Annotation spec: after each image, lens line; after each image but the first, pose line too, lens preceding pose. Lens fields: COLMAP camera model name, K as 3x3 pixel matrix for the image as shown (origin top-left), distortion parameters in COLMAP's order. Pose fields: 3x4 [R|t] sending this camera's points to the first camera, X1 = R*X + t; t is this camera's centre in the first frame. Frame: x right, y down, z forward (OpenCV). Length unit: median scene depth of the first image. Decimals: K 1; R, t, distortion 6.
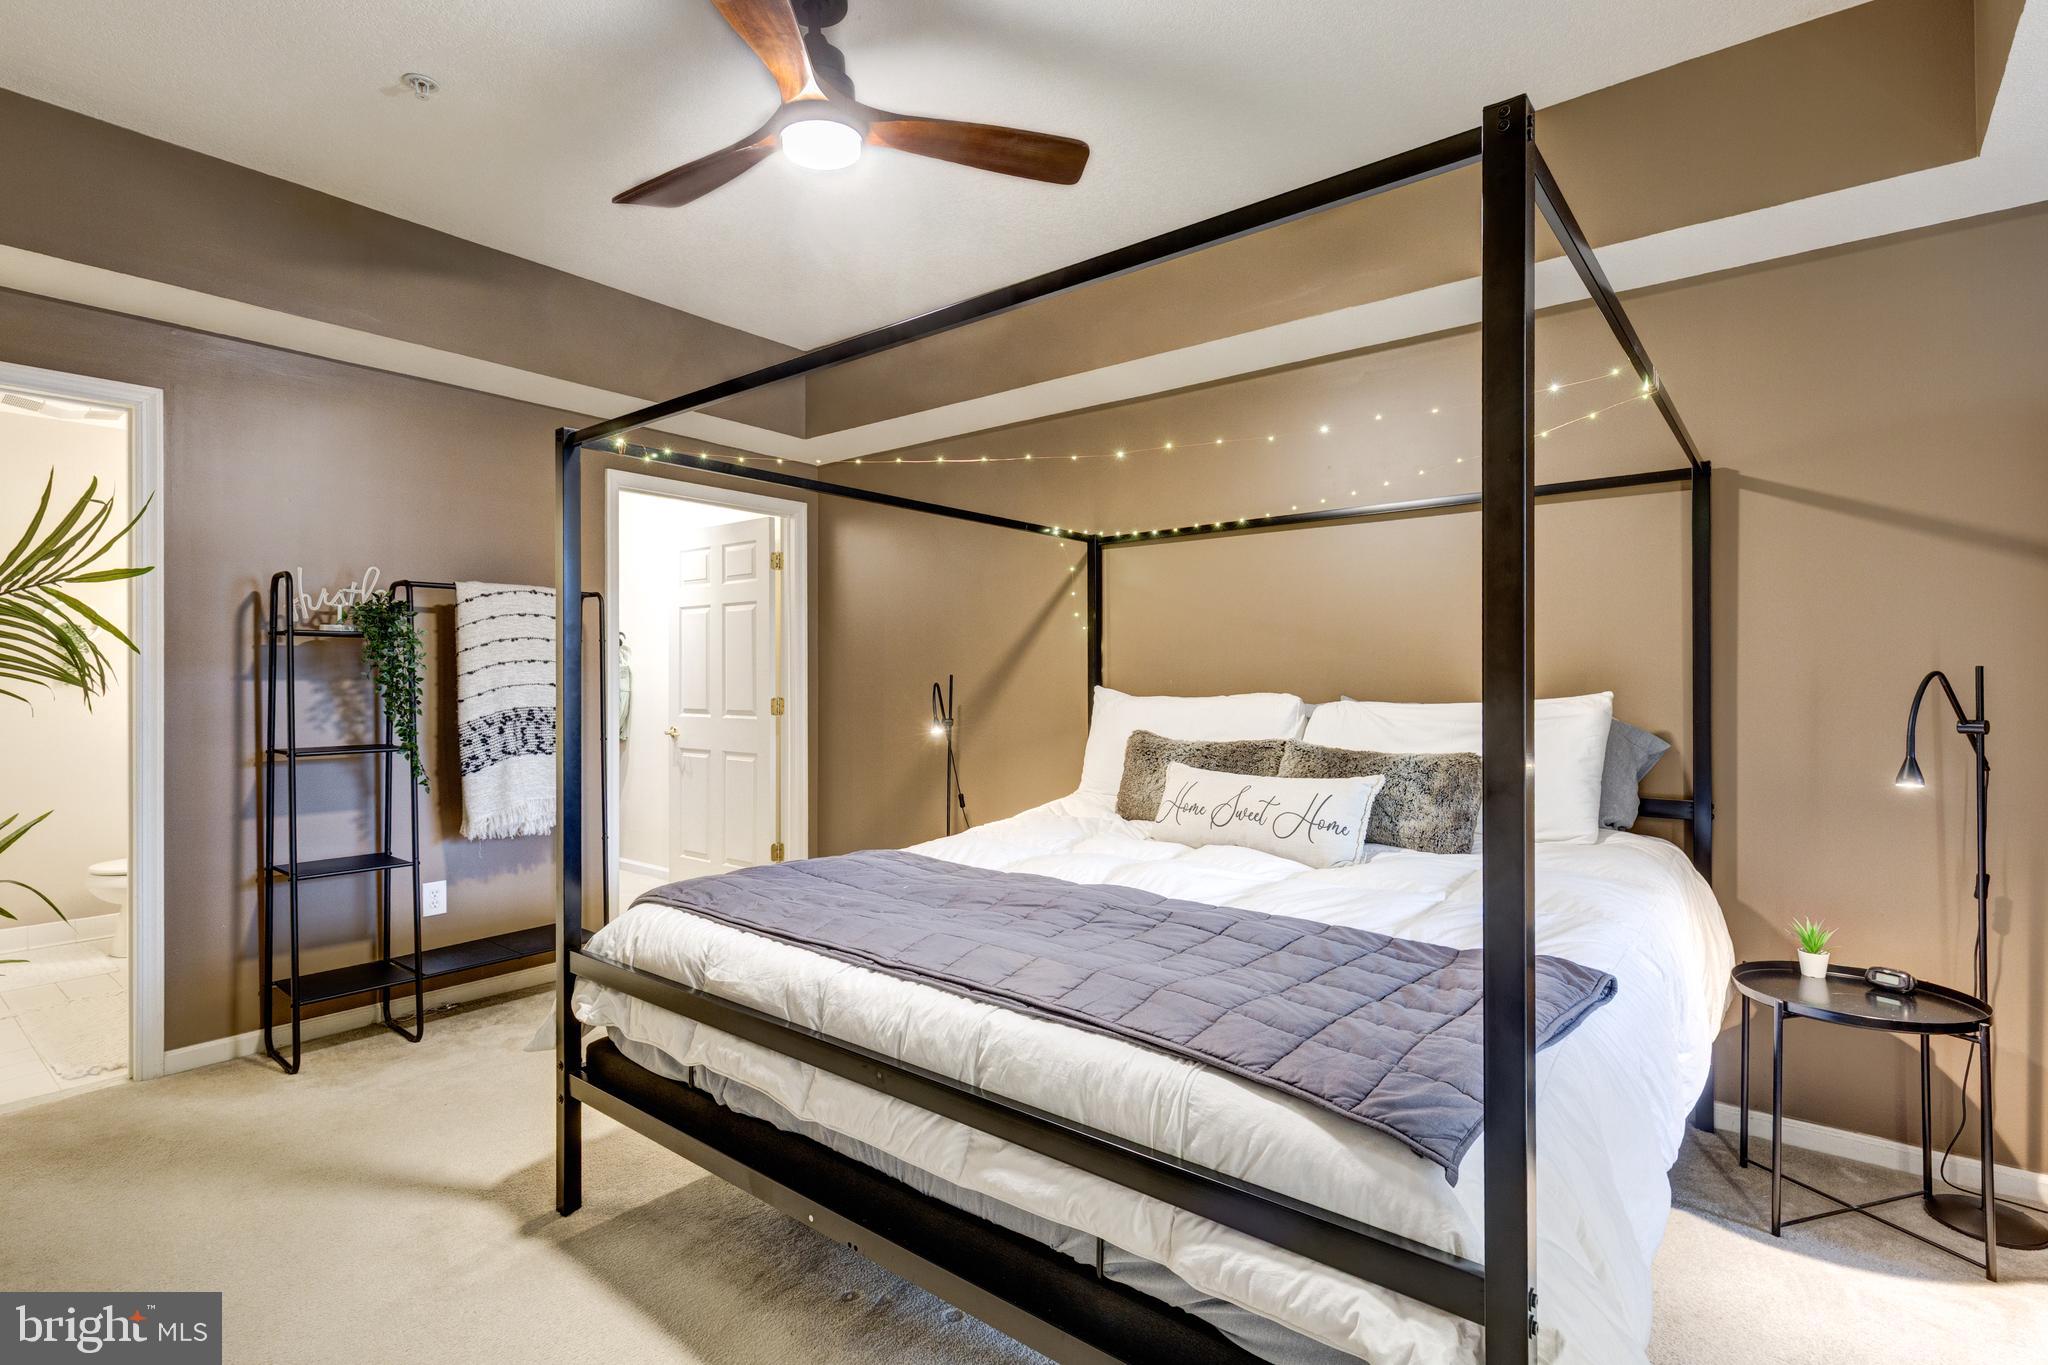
lens RADIAL K [[938.9, 0, 1011.8], [0, 938.9, 679.3], [0, 0, 1]] dist [0.007460, -0.002935]
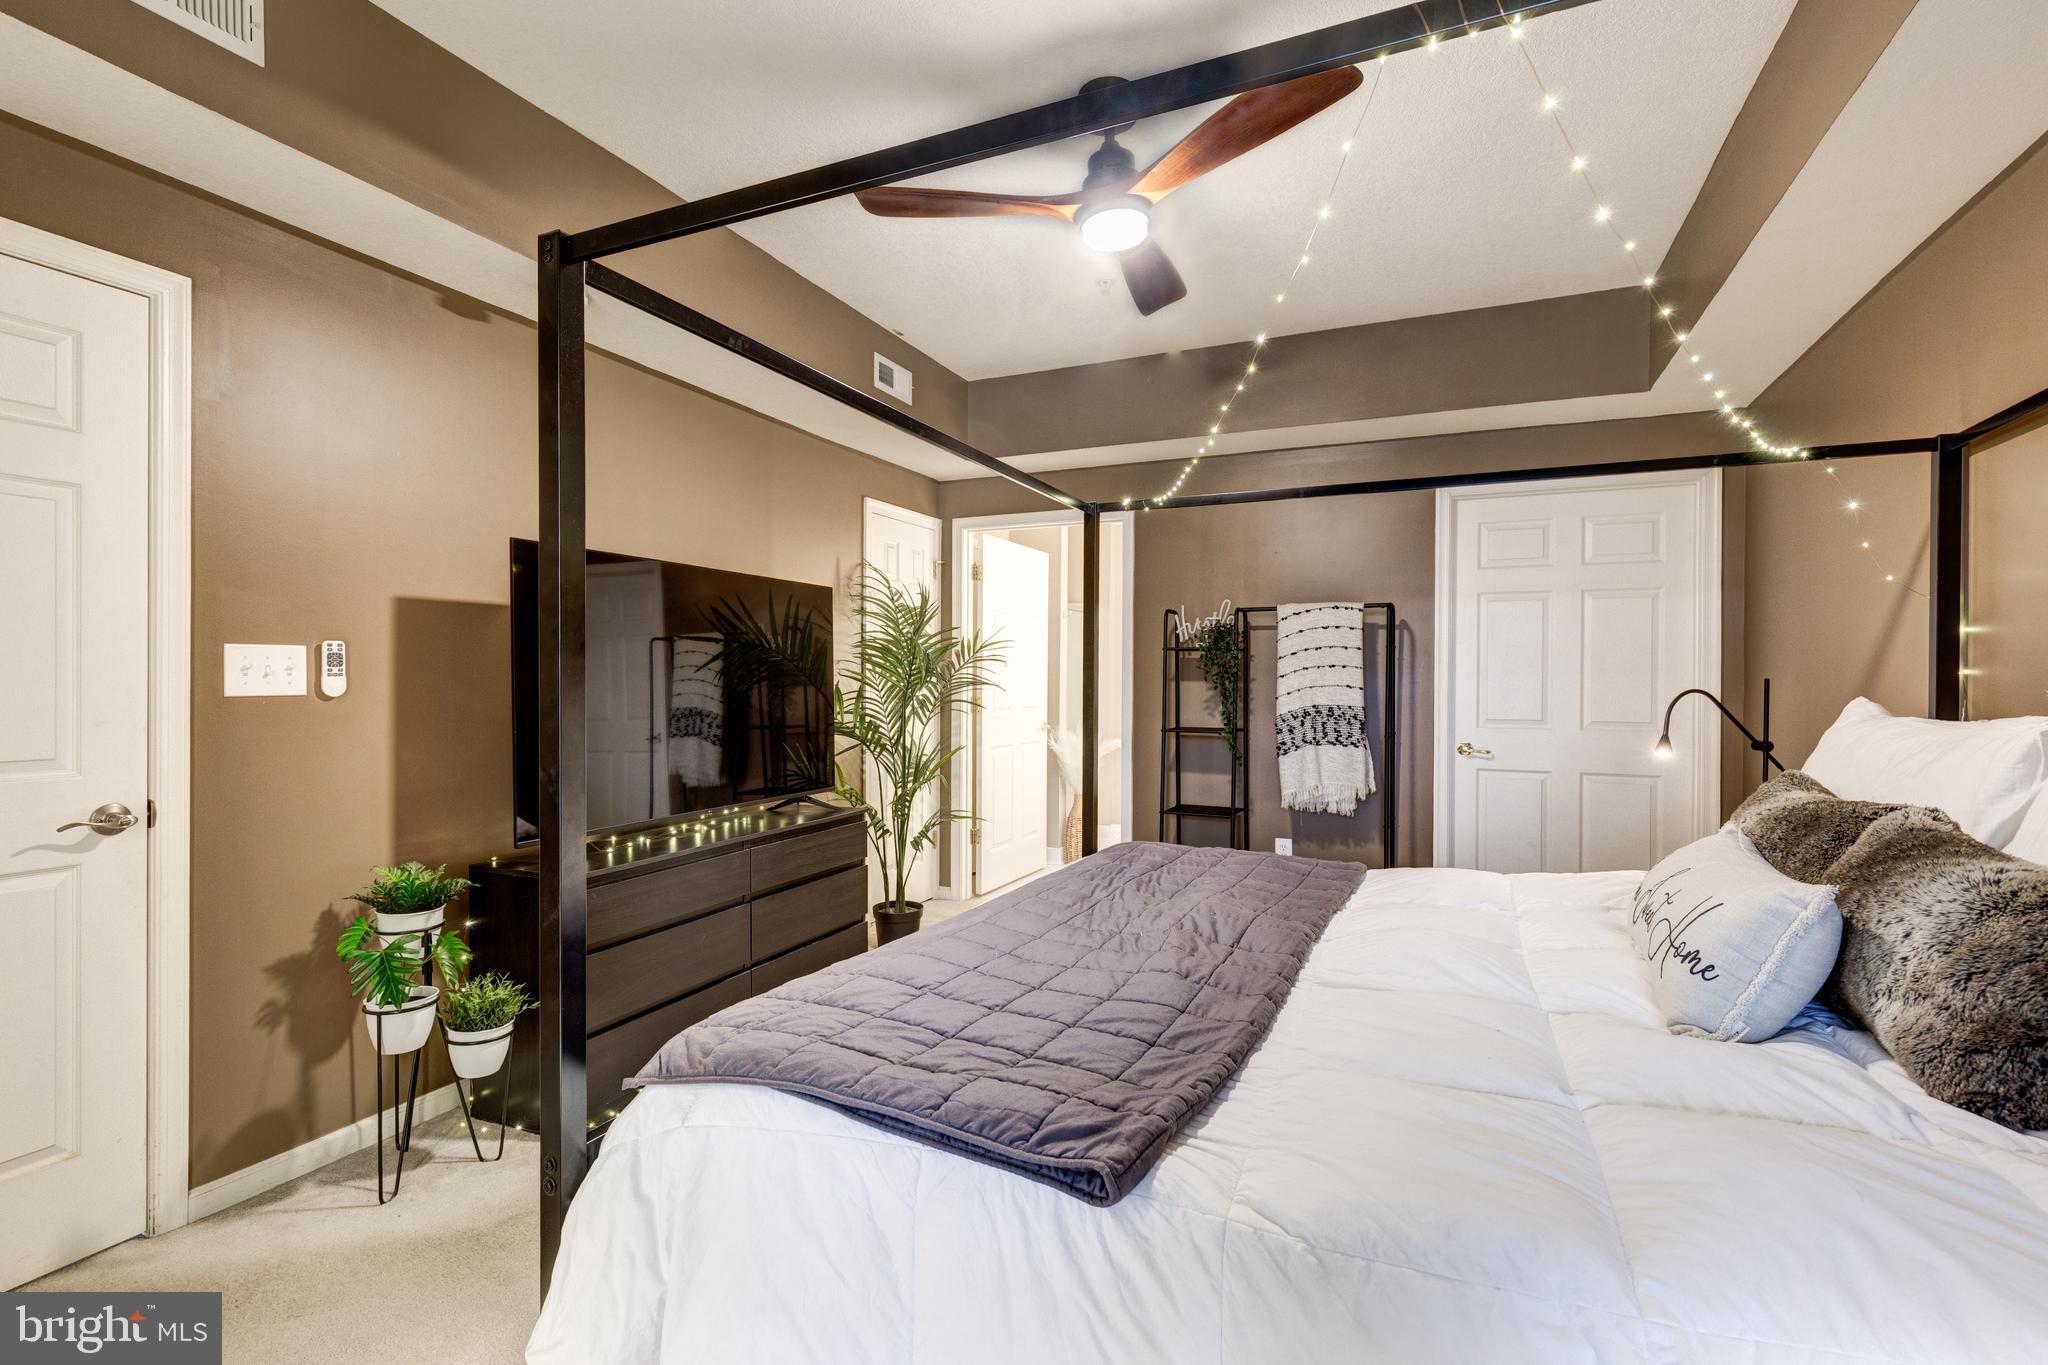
lens RADIAL K [[938.9, 0, 1019.2], [0, 938.9, 678.2], [0, 0, 1]] dist [0.007460, -0.002935]
pose [[0.254879, 0.004921, -0.966960, 0.548290], [-0.002484, 0.999987, 0.004434, -0.008777], [0.966970, 0.001272, 0.254888, 0.329747]]
